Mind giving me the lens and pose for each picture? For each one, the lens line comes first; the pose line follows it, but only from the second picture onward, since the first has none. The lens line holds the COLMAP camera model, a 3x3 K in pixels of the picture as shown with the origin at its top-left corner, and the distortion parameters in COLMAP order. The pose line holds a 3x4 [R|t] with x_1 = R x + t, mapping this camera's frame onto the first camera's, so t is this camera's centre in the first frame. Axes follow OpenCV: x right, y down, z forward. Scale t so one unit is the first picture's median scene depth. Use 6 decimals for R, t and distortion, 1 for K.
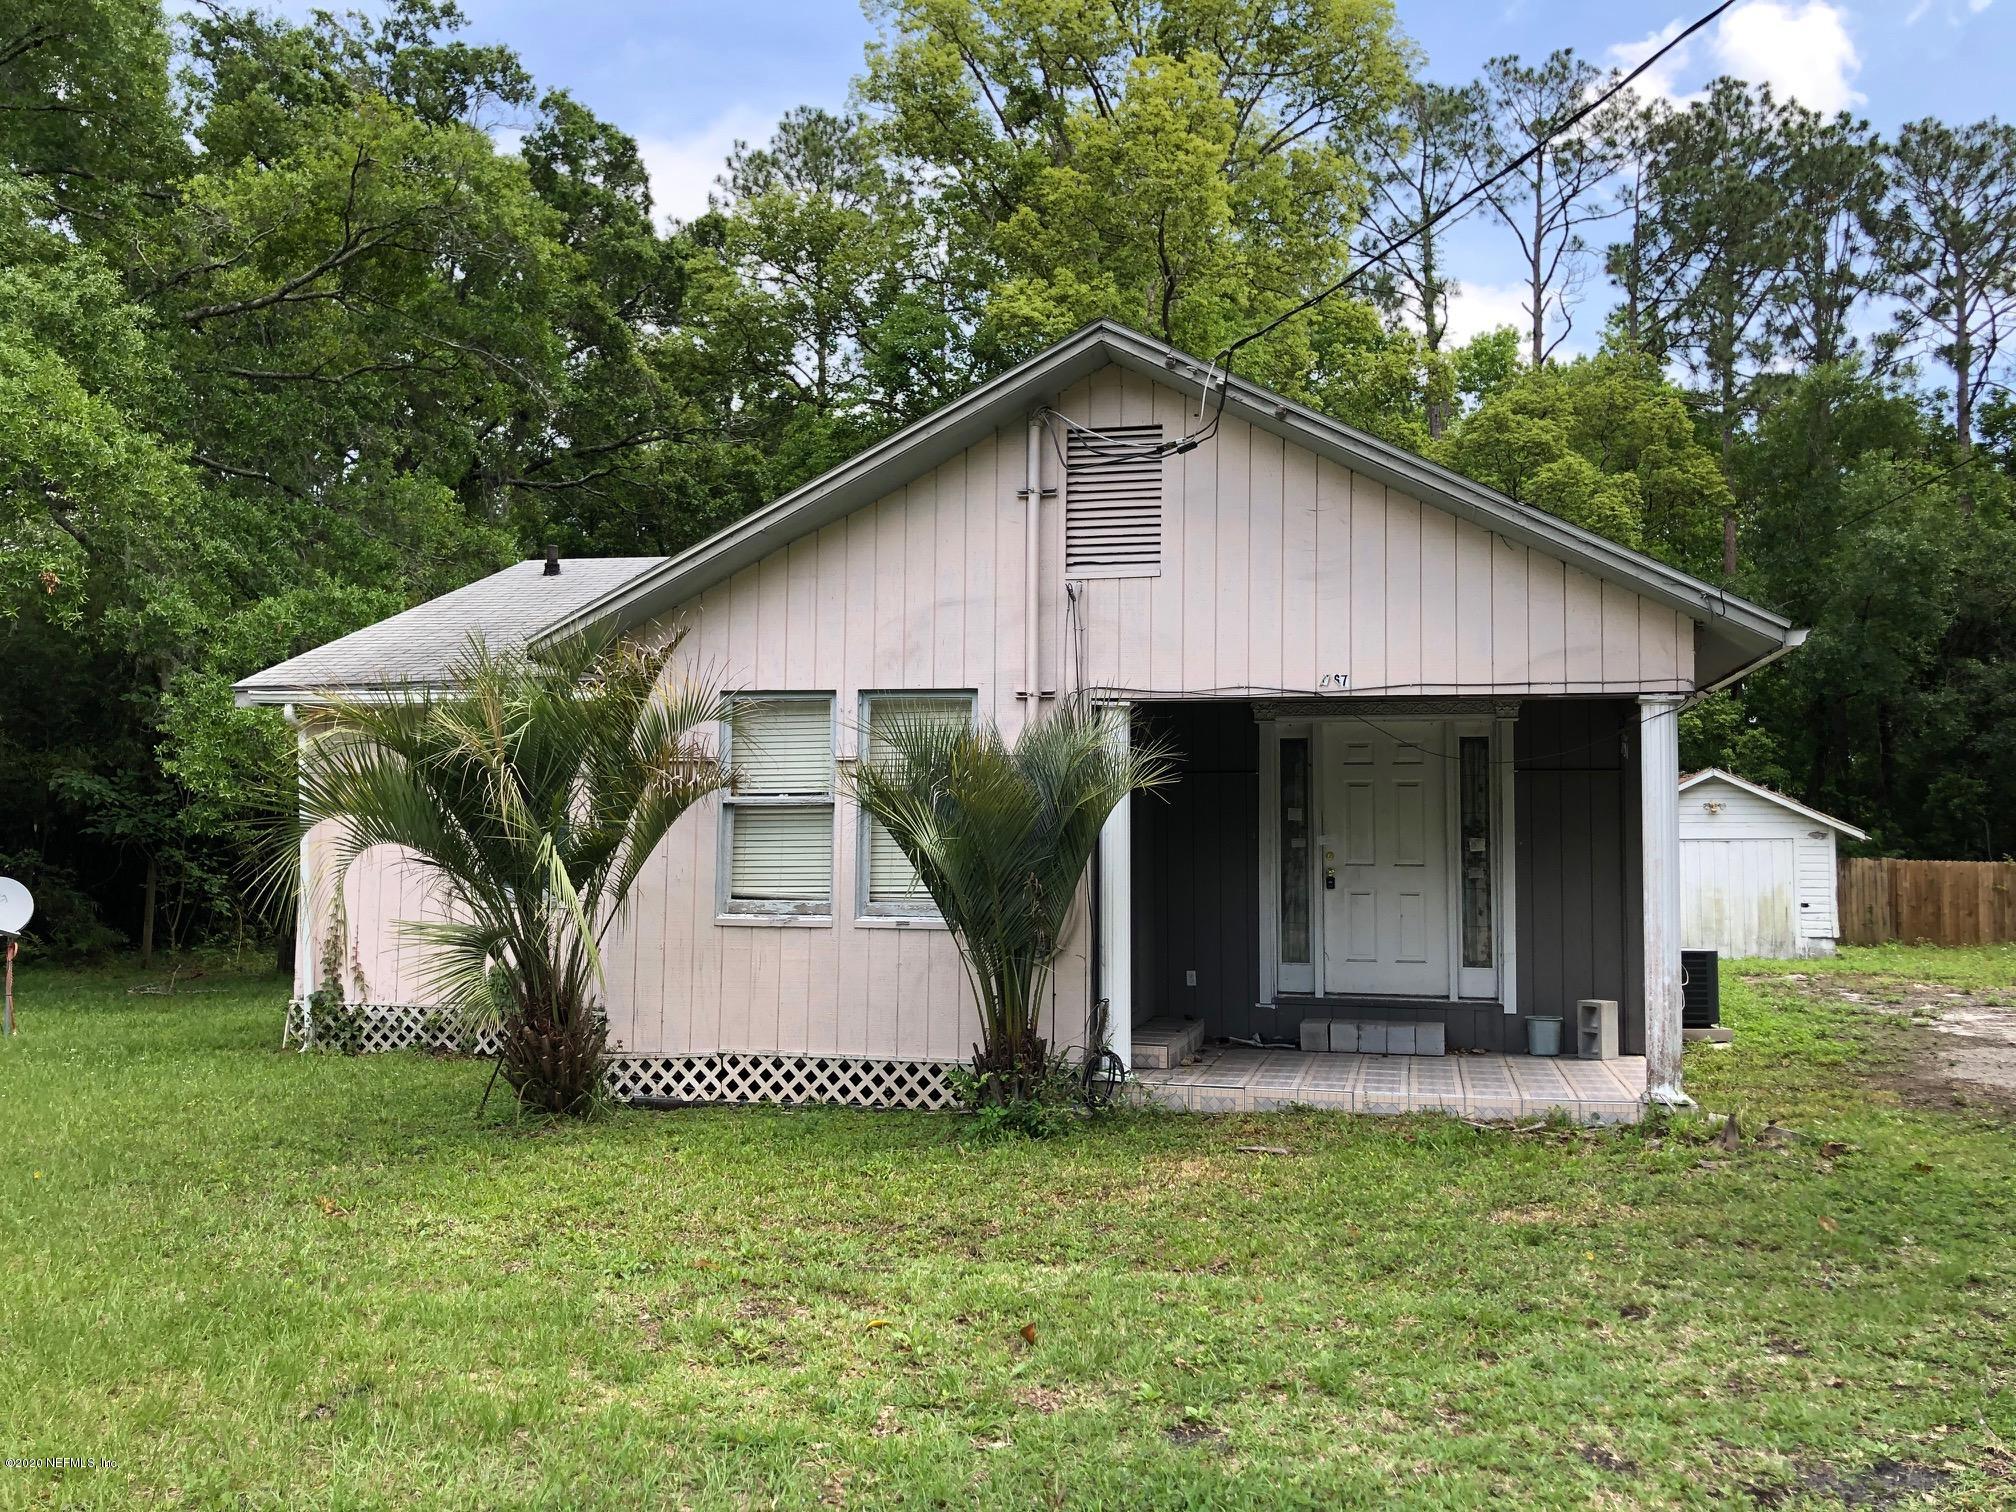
lens RADIAL K [[1628.0, 0, 1019.0], [0, 1628.0, 760.6], [0, 0, 1]] dist [0.029355, -0.027713]
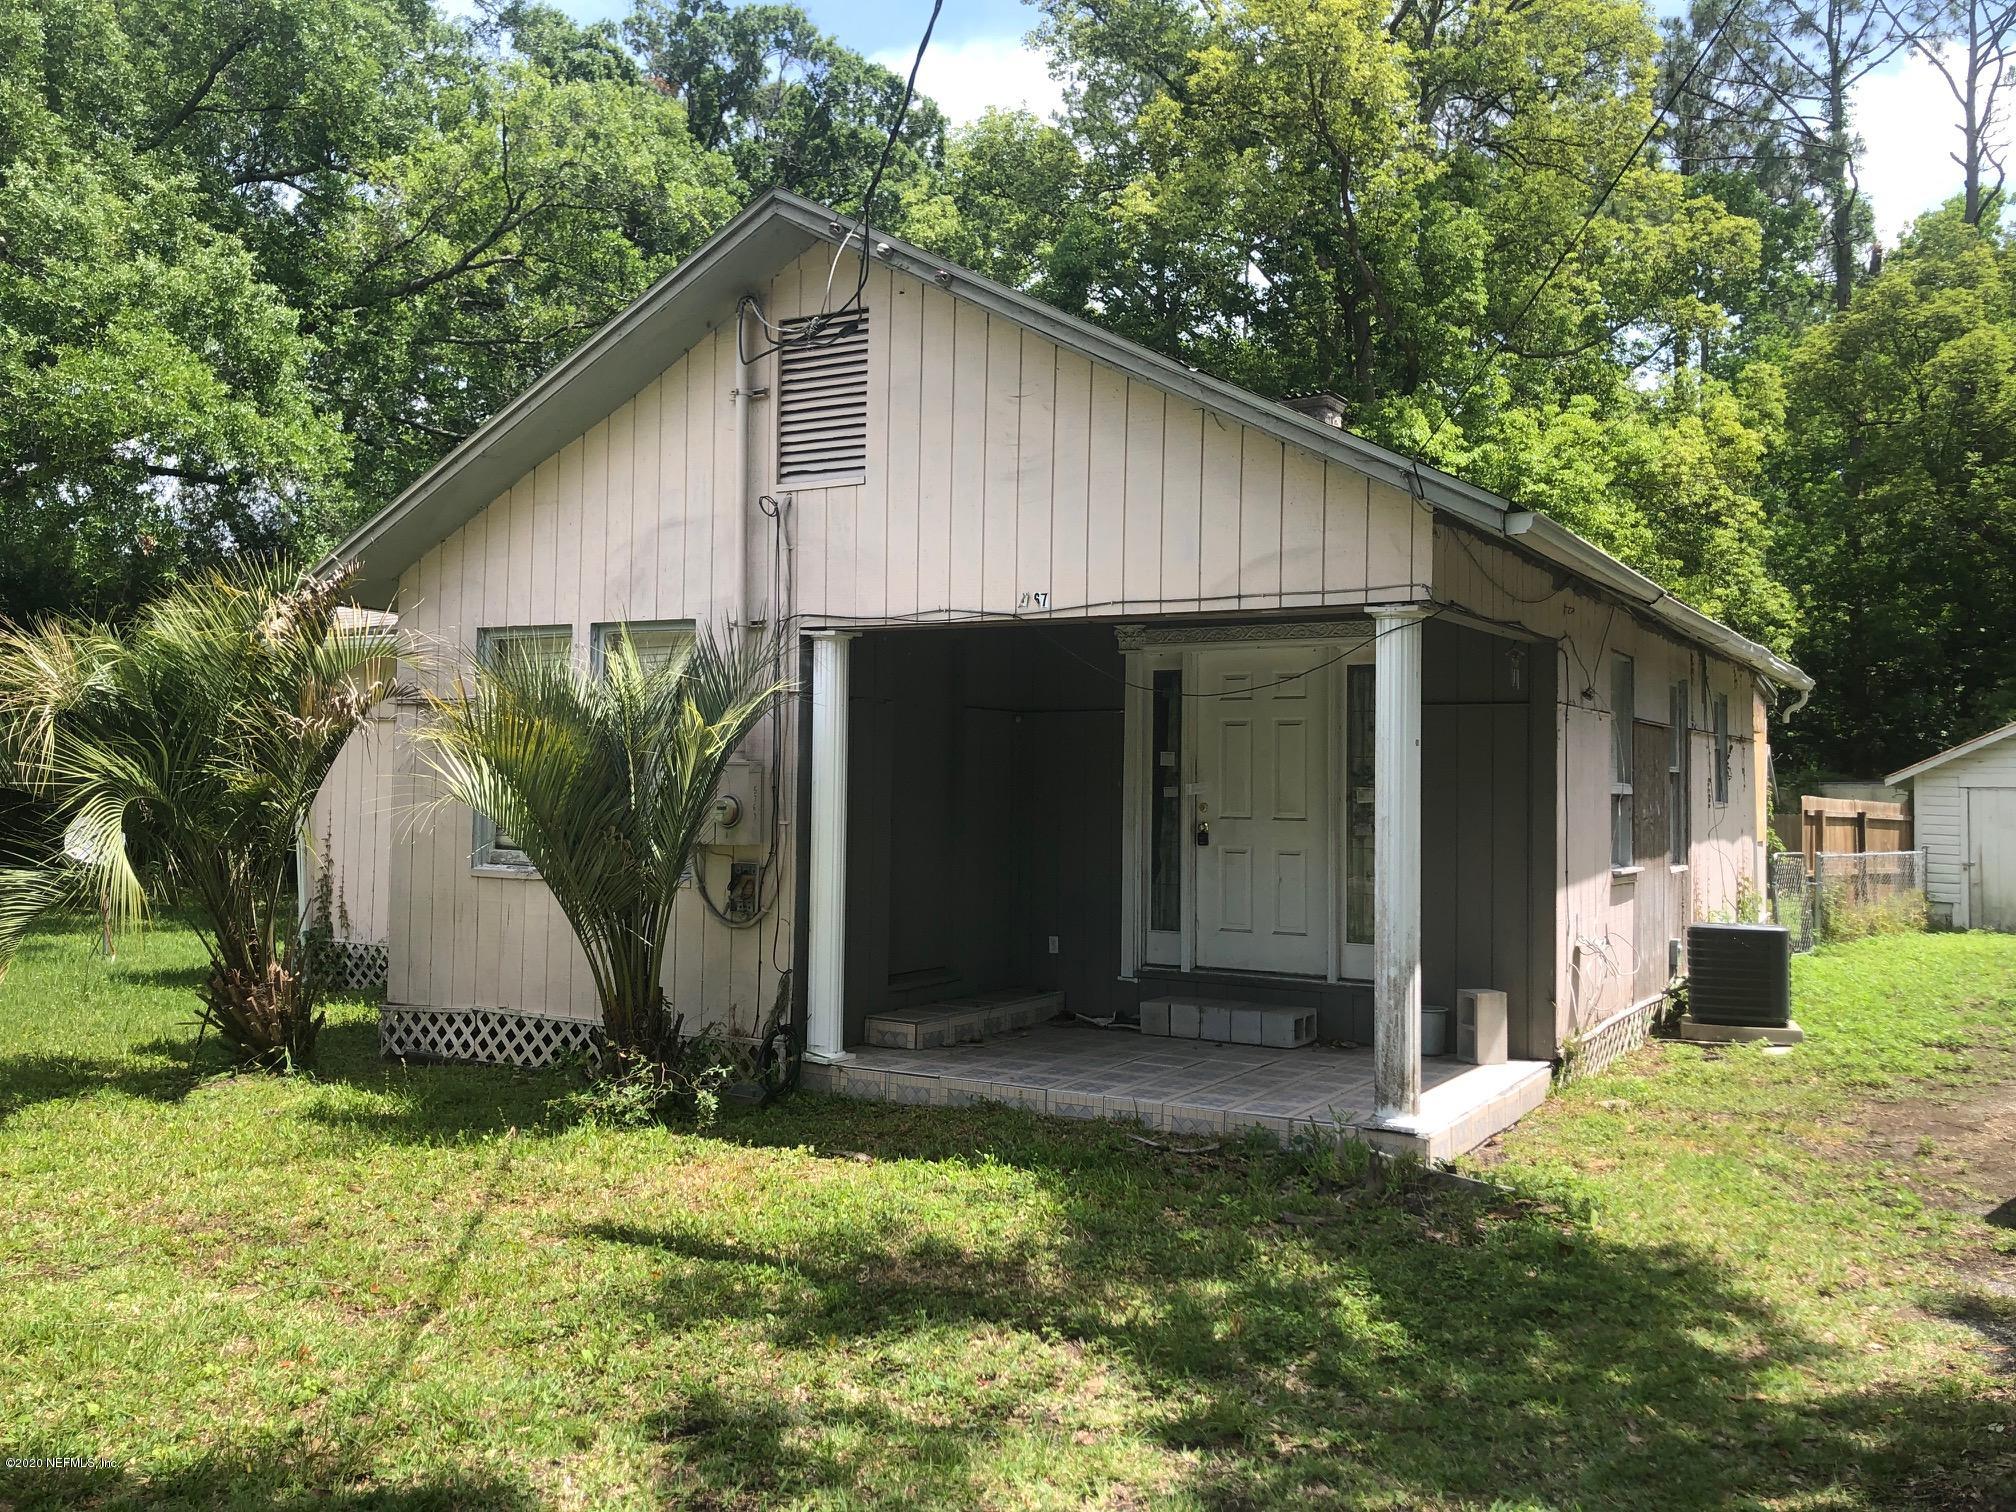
lens RADIAL K [[1628.0, 0, 1002.7], [0, 1628.0, 749.3], [0, 0, 1]] dist [0.029355, -0.027713]
pose [[0.959756, -0.001199, -0.280834, 0.353191], [0.009486, 0.999559, 0.028154, 0.003464], [0.280677, -0.029685, 0.959343, 0.164673]]
